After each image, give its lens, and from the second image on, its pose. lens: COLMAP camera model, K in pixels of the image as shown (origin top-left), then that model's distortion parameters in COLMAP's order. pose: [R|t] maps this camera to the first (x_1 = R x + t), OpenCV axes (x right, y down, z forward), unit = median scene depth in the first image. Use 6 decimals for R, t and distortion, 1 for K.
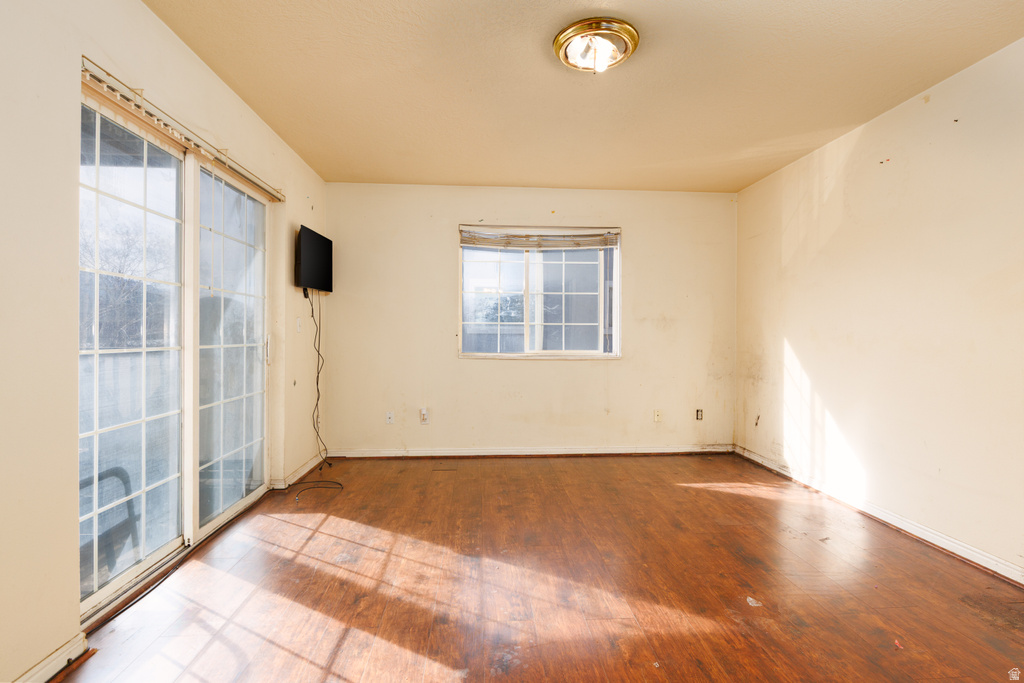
lens RADIAL K [[491.2, 0, 508.2], [0, 491.2, 338.3], [0, 0, 1]] dist [0.000072, 0.000080]
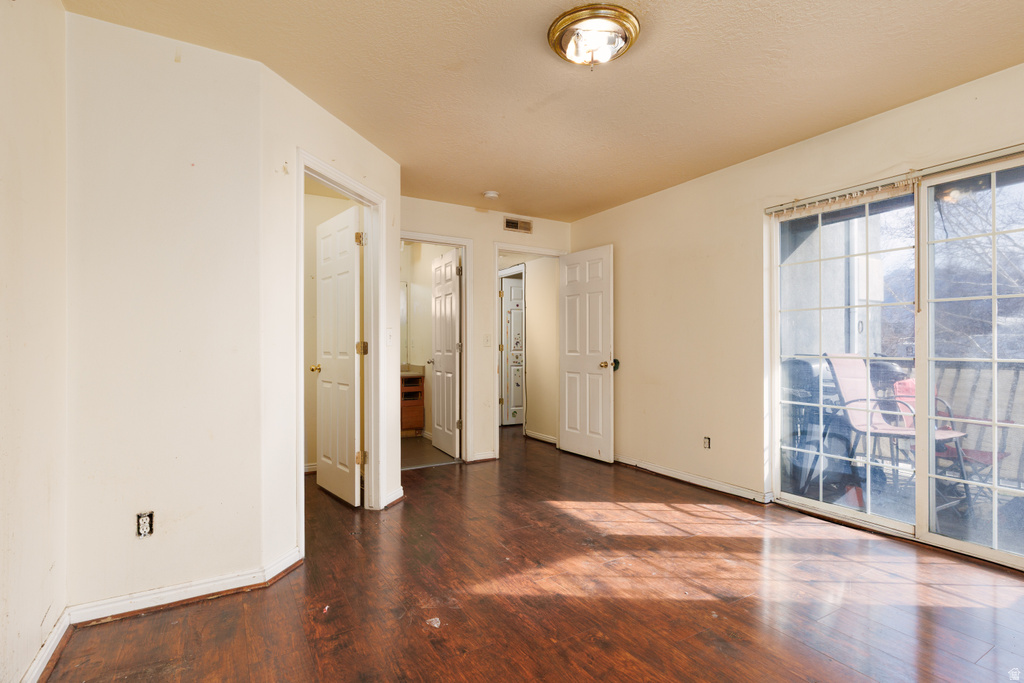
lens RADIAL K [[491.2, 0, 512.0], [0, 491.2, 343.9], [0, 0, 1]] dist [0.000072, 0.000080]
pose [[-0.890081, -0.005562, -0.455768, 0.814334], [-0.004240, 0.999983, -0.003925, -0.002242], [0.455783, -0.001561, -0.890090, 1.947688]]
